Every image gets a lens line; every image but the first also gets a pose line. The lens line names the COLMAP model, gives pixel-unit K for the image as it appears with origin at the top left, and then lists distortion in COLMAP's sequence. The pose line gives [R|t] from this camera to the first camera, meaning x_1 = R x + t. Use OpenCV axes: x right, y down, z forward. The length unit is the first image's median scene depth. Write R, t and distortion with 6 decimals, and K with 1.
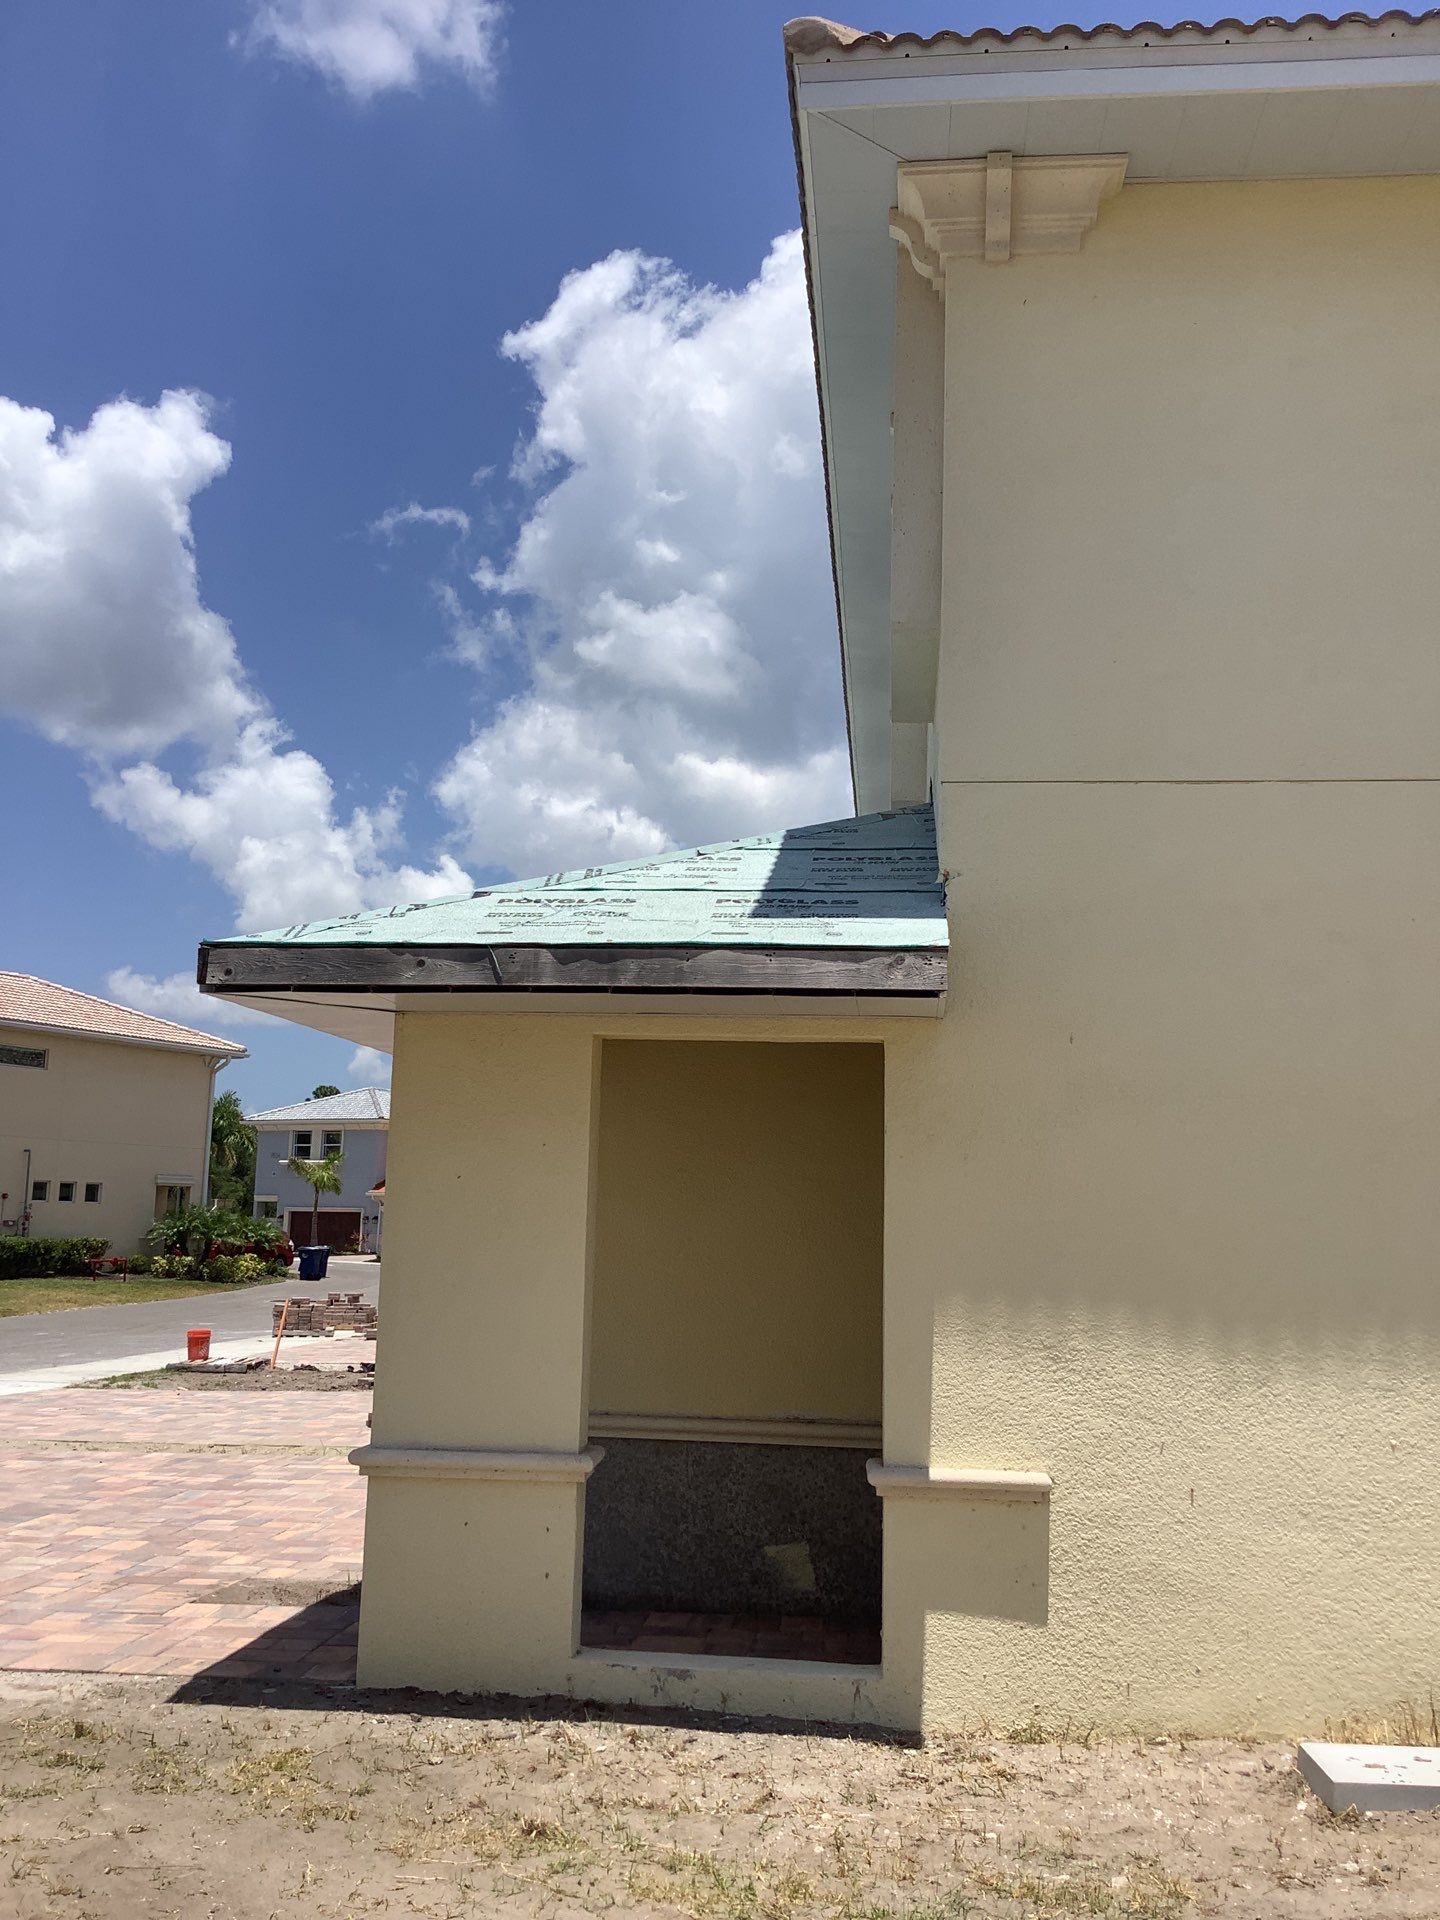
lens RADIAL K [[1742.1, 0, 720.0], [0, 1742.1, 960.0], [0, 0, 1]] dist [0.116042, -0.283188]
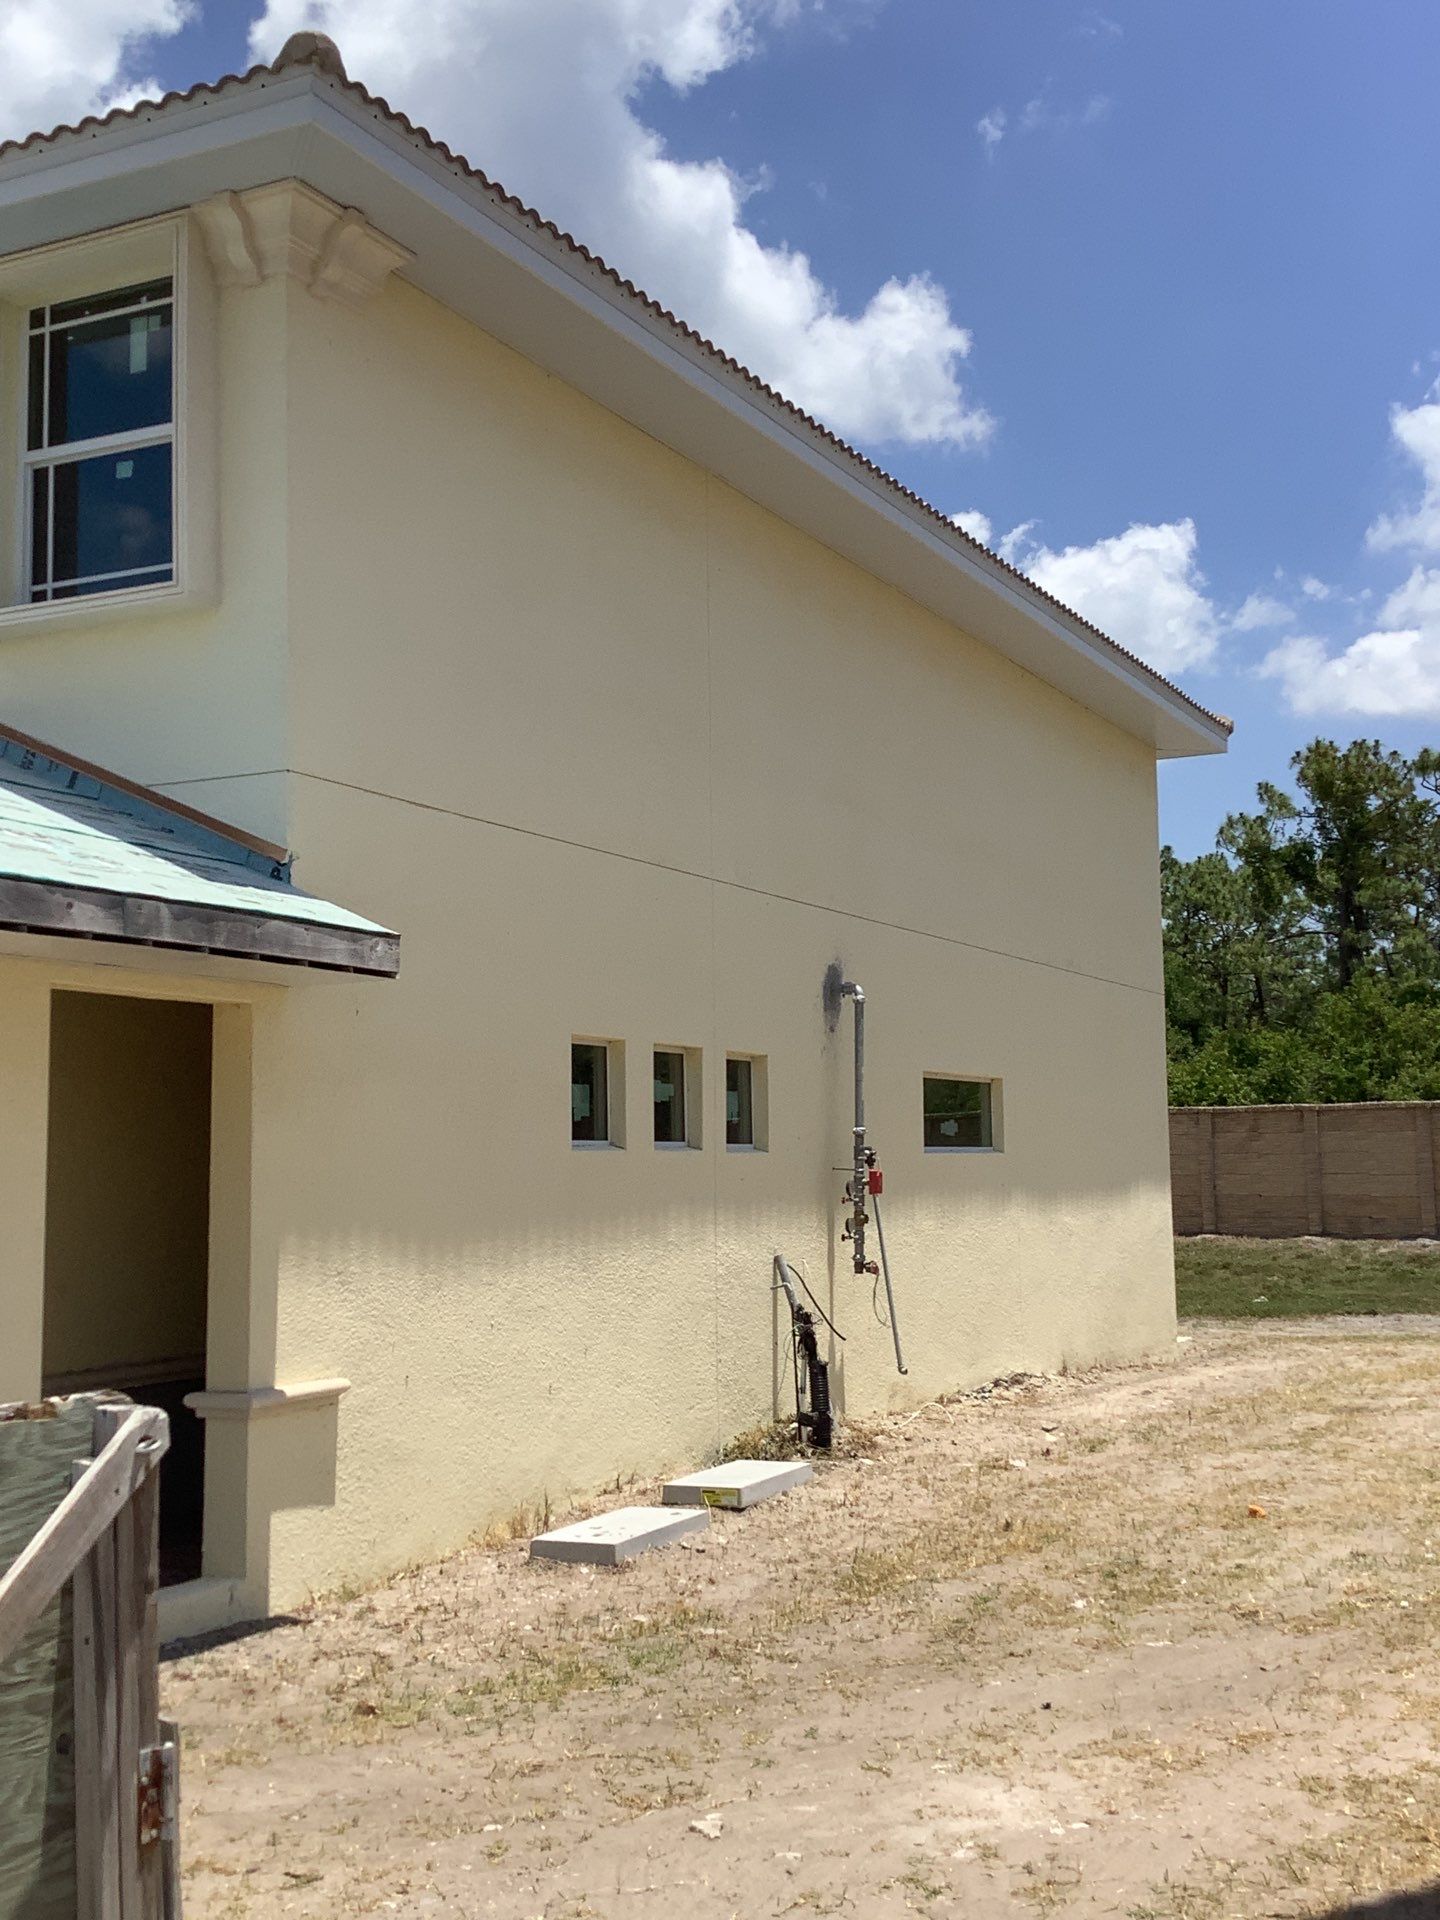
lens RADIAL K [[2239.3, 0, 725.4], [0, 2239.3, 969.9], [0, 0, 1]] dist [0.139532, -0.278017]
pose [[0.351994, 0.058020, 0.934202, -1.153730], [-0.113973, 0.993307, -0.018748, 0.018304], [-0.929037, -0.099875, 0.356250, 0.246974]]
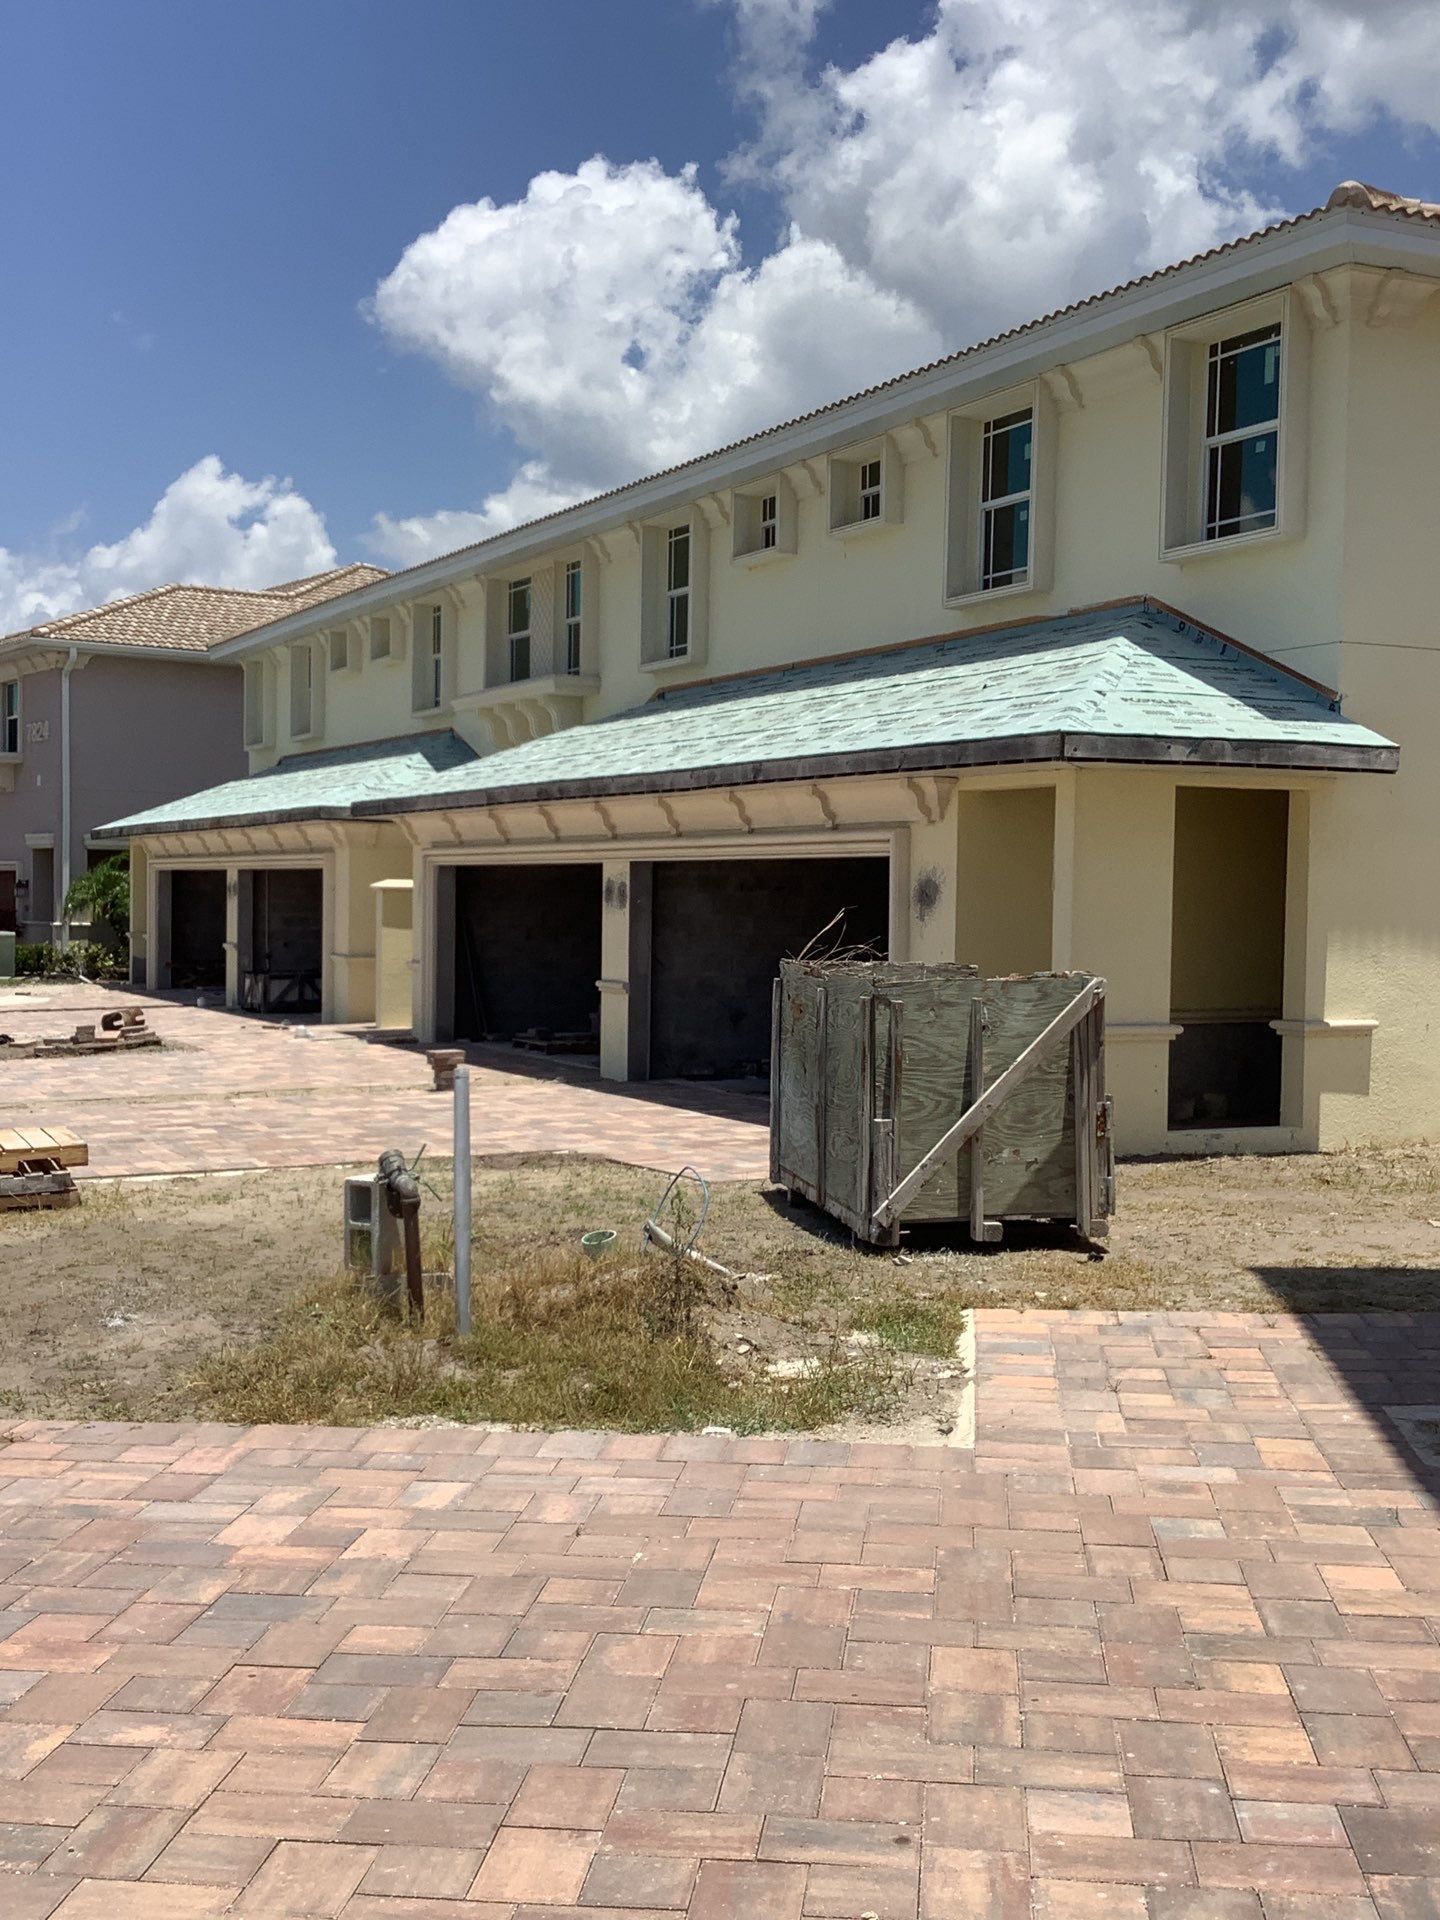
lens RADIAL K [[2239.3, 0, 725.4], [0, 2239.3, 969.9], [0, 0, 1]] dist [0.139532, -0.278017]
pose [[0.823617, -0.030323, 0.566335, -1.783756], [-0.075407, 0.983849, 0.162342, -0.107919], [-0.562111, -0.176413, 0.808028, -0.582608]]
